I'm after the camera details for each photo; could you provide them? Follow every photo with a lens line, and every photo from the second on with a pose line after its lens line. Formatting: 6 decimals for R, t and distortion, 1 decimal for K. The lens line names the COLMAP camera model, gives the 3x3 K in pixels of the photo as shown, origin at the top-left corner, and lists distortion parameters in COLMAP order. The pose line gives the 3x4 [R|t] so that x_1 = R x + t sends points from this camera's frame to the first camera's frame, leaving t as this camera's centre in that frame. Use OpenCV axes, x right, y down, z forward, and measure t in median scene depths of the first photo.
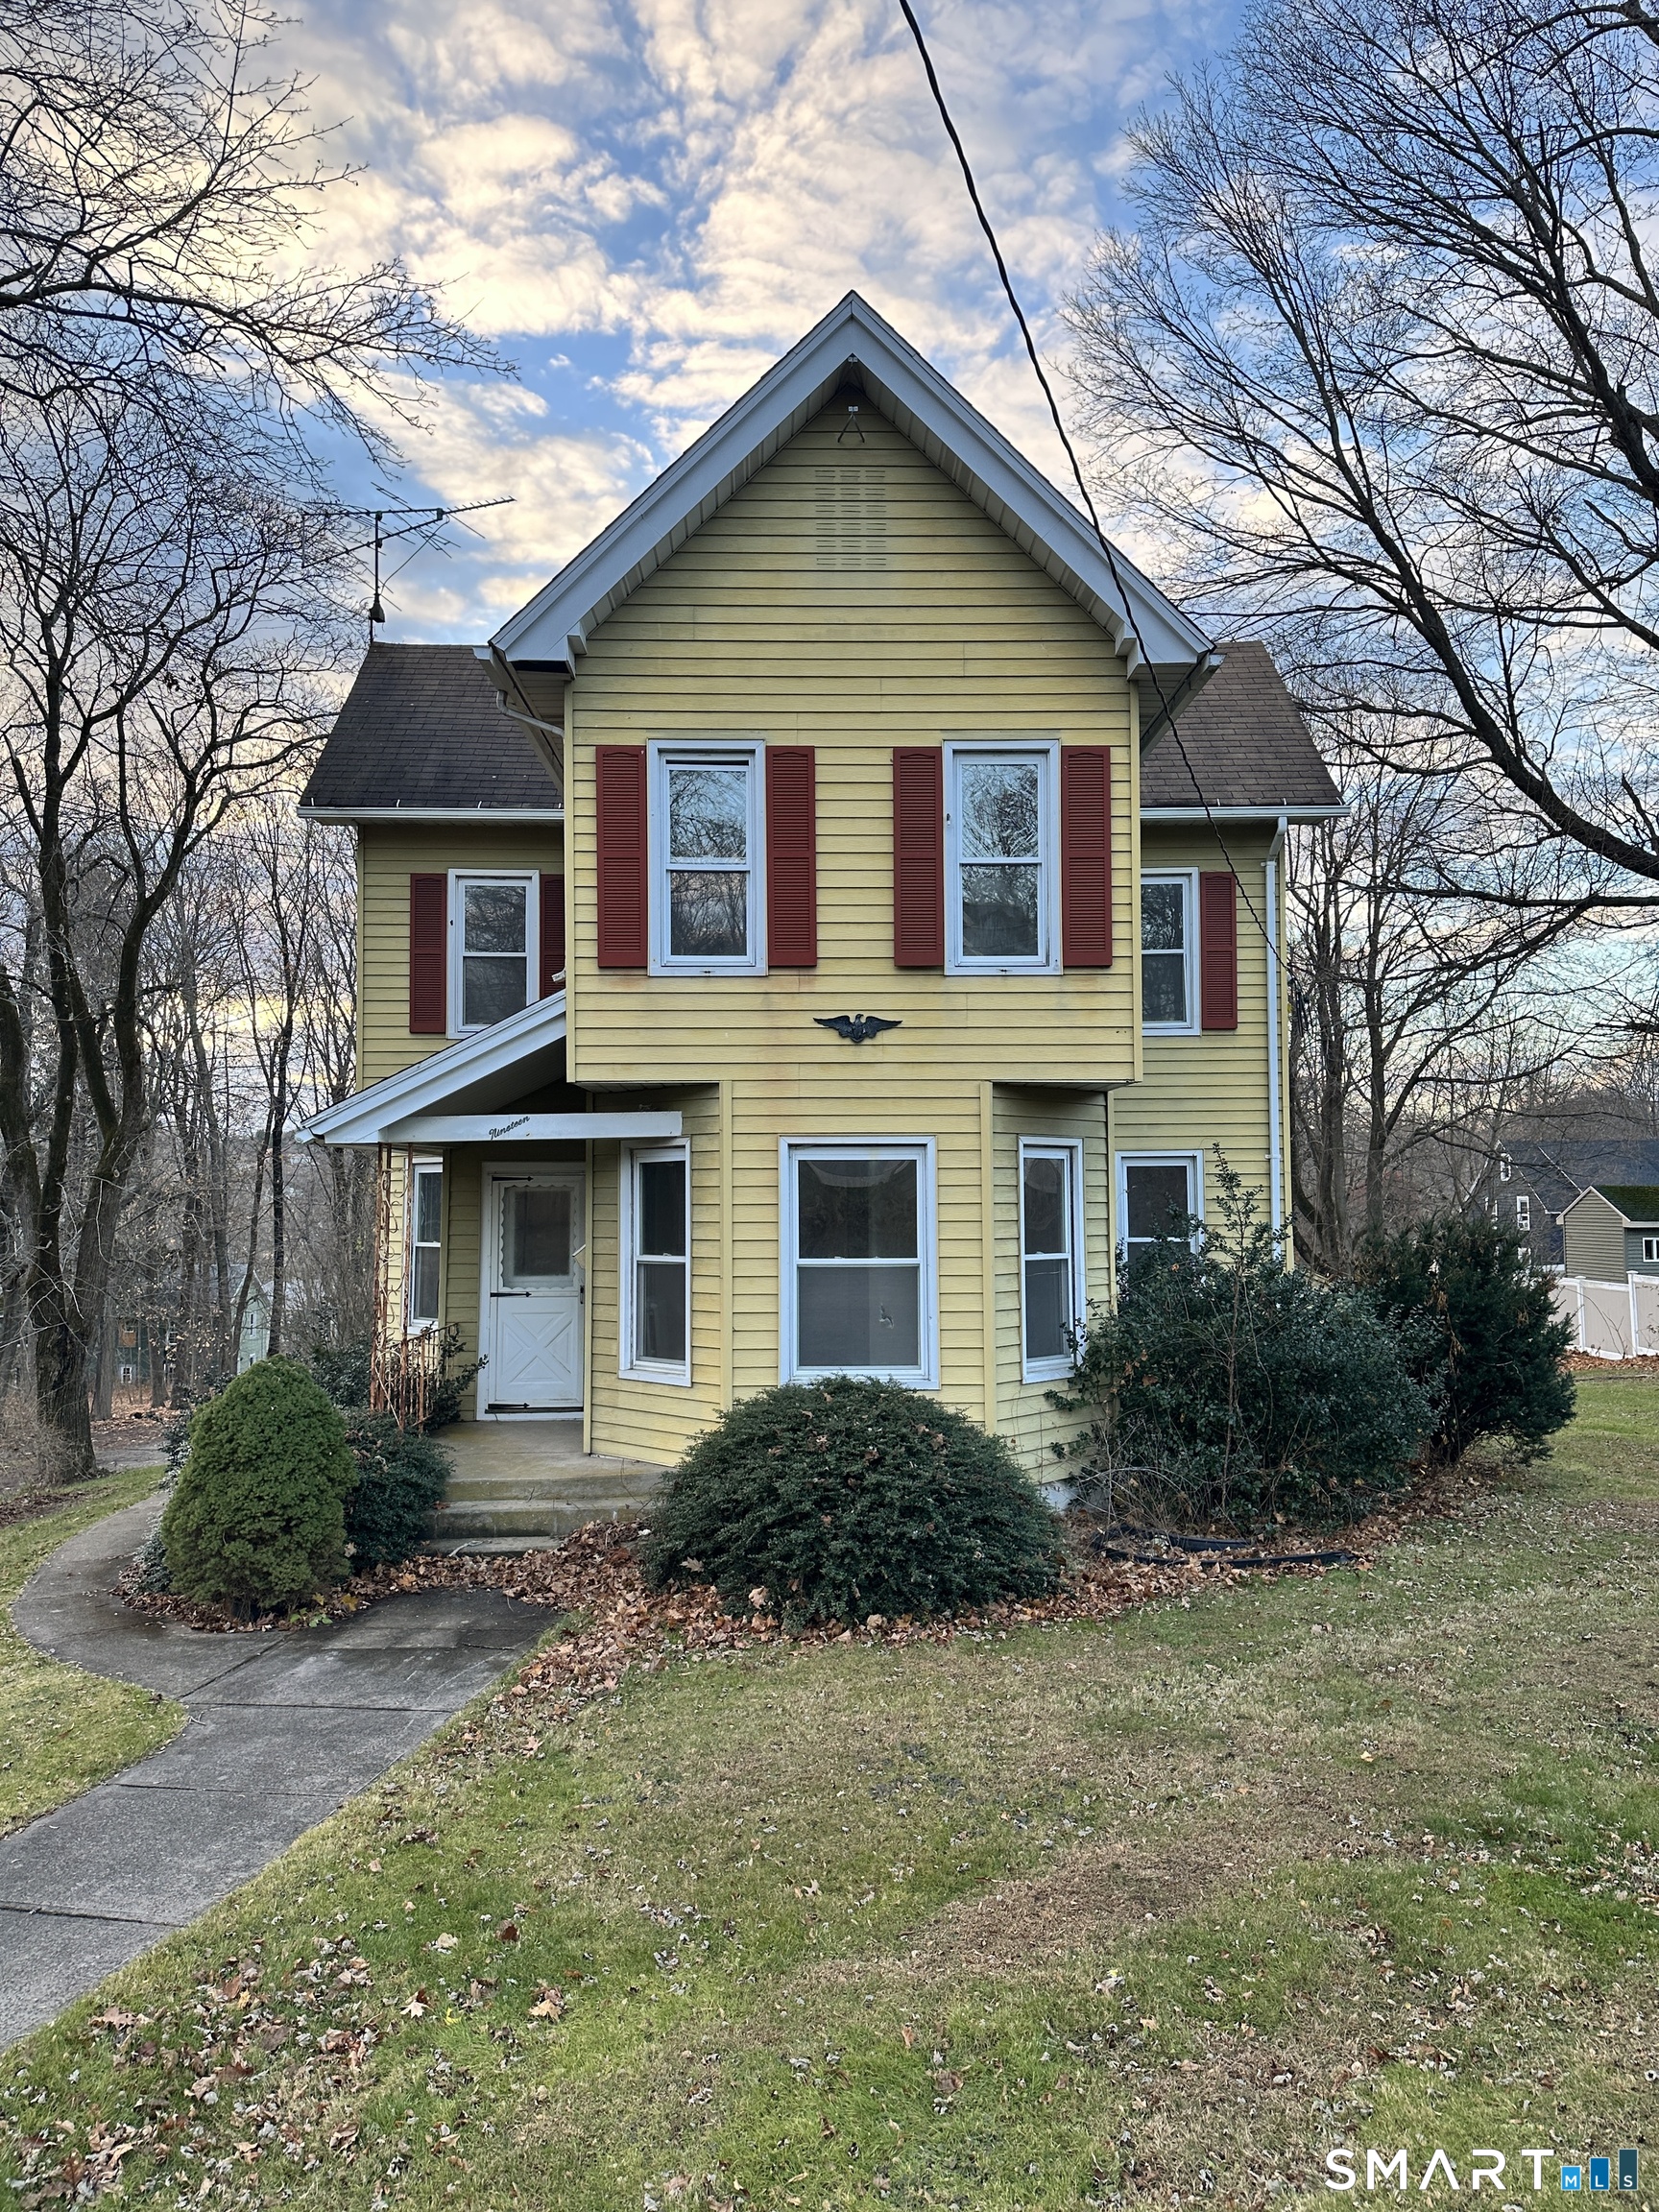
lens RADIAL K [[1543.3, 0, 834.1], [0, 1543.3, 1120.5], [0, 0, 1]] dist [0.049824, -0.052521]
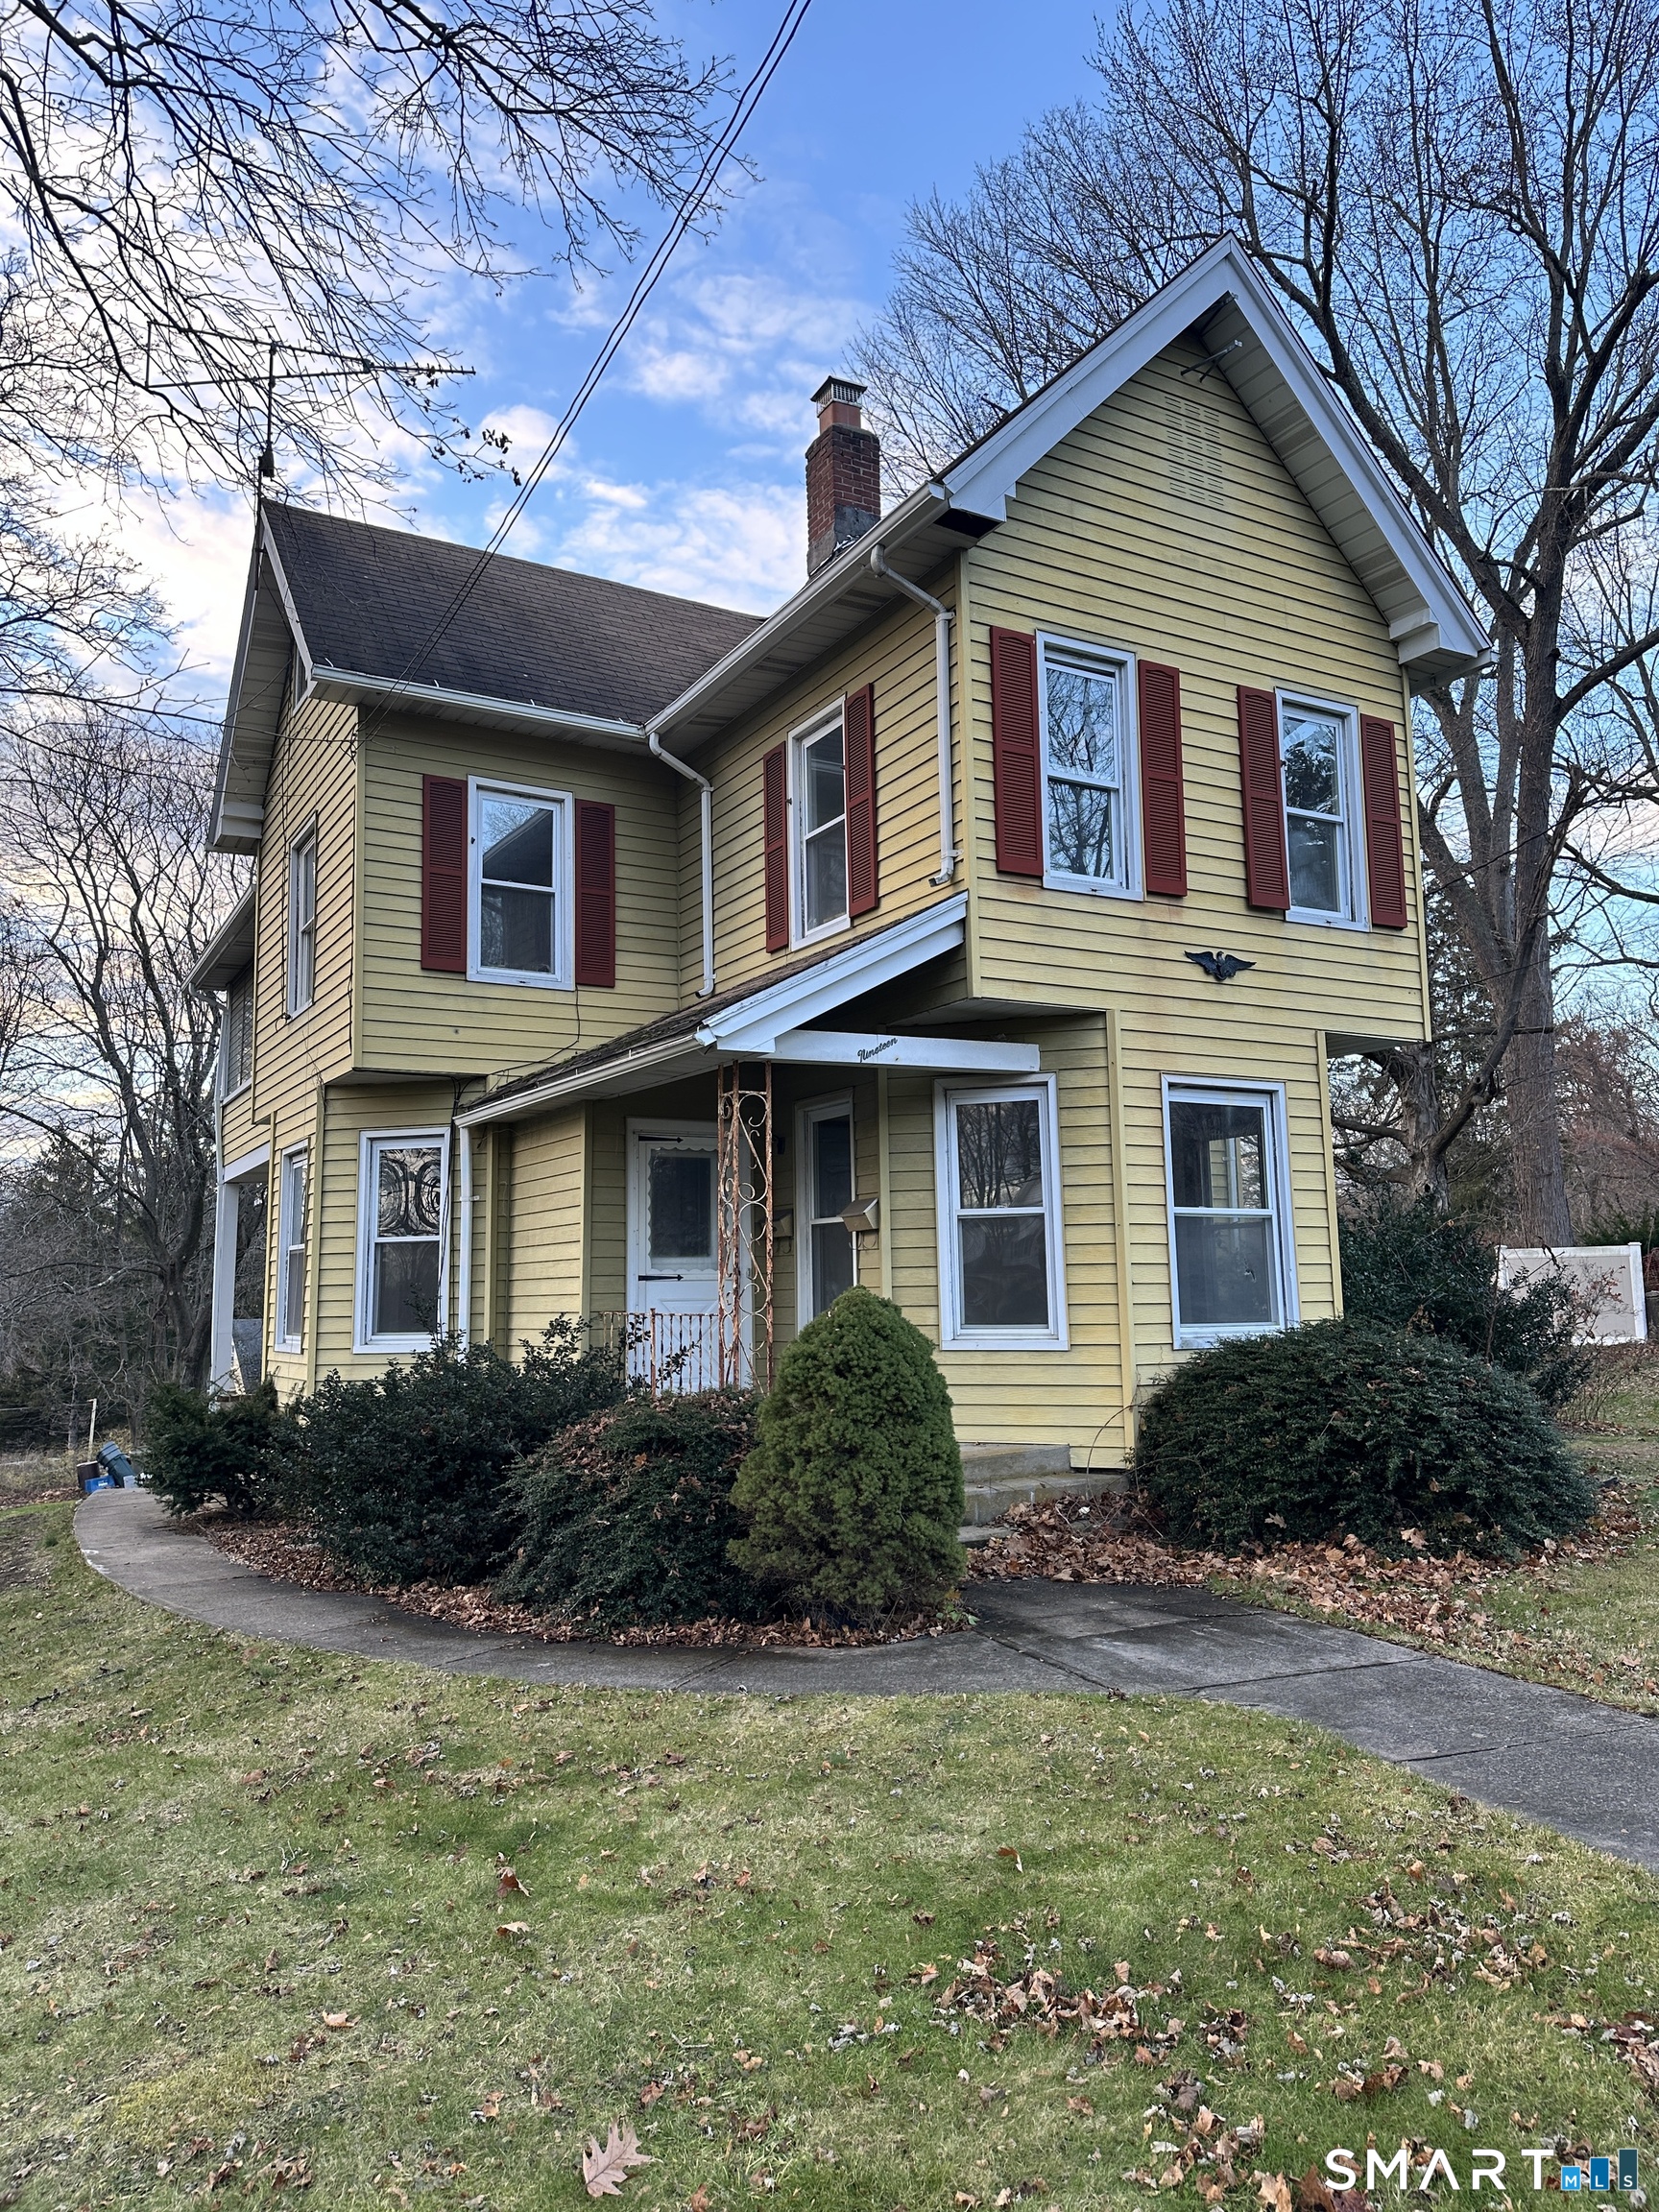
lens RADIAL K [[1543.3, 0, 829.6], [0, 1543.3, 1120.6], [0, 0, 1]] dist [0.049824, -0.052521]
pose [[0.883289, 0.044604, 0.466701, -0.634402], [-0.013133, 0.997427, -0.070471, 0.105144], [-0.468644, 0.056117, 0.881603, 0.271254]]
